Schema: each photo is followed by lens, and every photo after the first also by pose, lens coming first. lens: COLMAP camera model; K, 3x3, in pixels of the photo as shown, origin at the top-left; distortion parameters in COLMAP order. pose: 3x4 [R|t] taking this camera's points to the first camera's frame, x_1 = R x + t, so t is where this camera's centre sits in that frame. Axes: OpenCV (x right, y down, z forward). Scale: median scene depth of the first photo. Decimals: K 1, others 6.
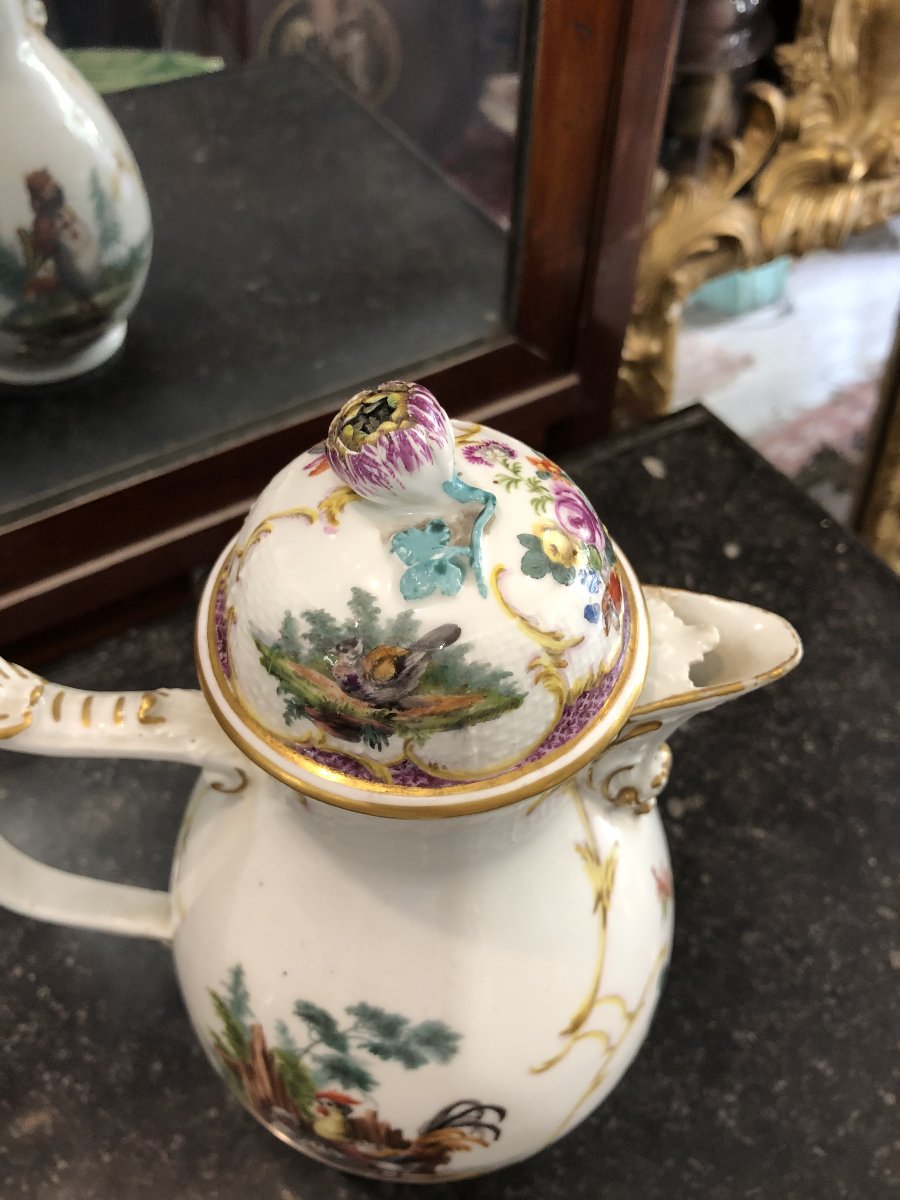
lens RADIAL K [[996.7, 0, 446.8], [0, 996.7, 621.1], [0, 0, 1]] dist [-0.018330, 0.010894]
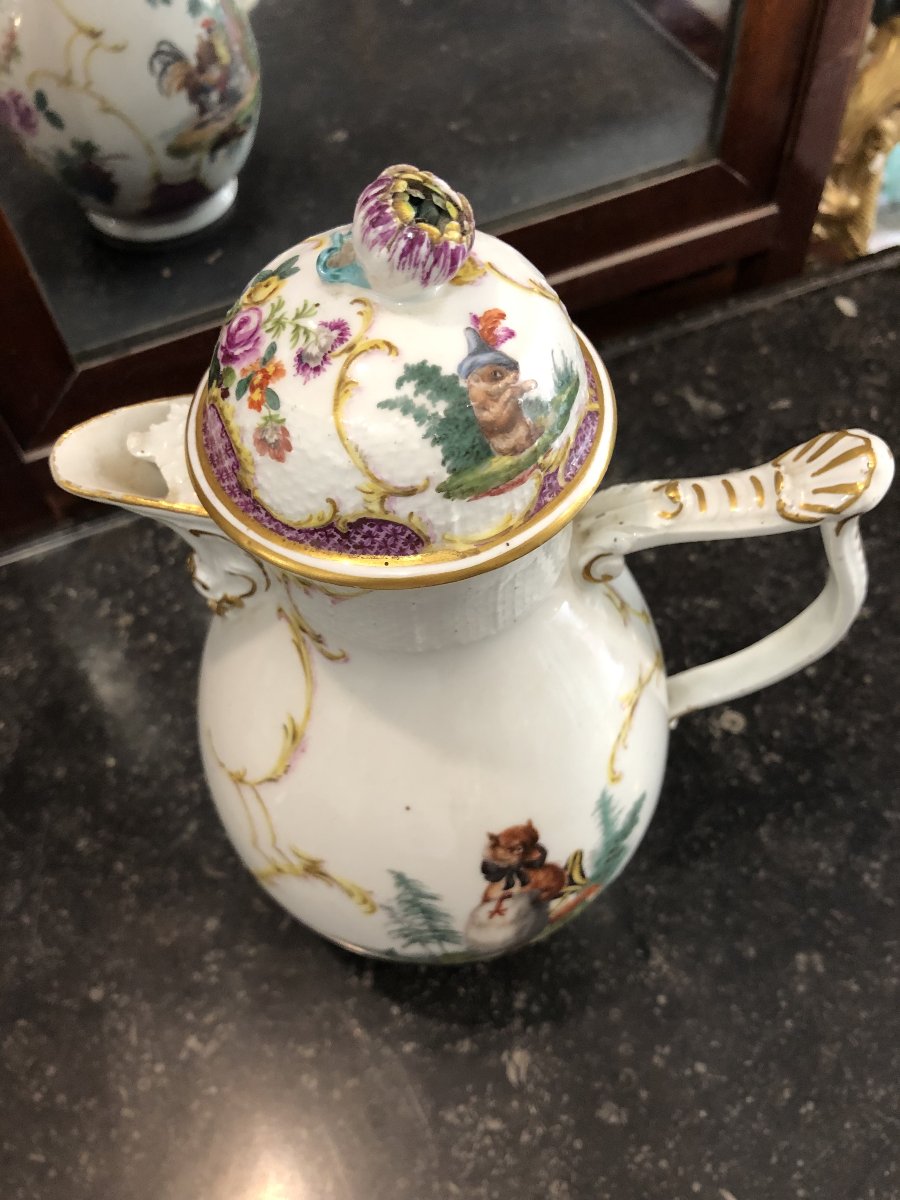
lens RADIAL K [[996.7, 0, 449.7], [0, 996.7, 608.5], [0, 0, 1]] dist [-0.018330, 0.010894]
pose [[0.988031, 0.075968, -0.134250, -0.038908], [-0.065016, 0.994328, 0.084171, 0.121227], [0.139883, -0.074435, 0.987366, -0.086871]]
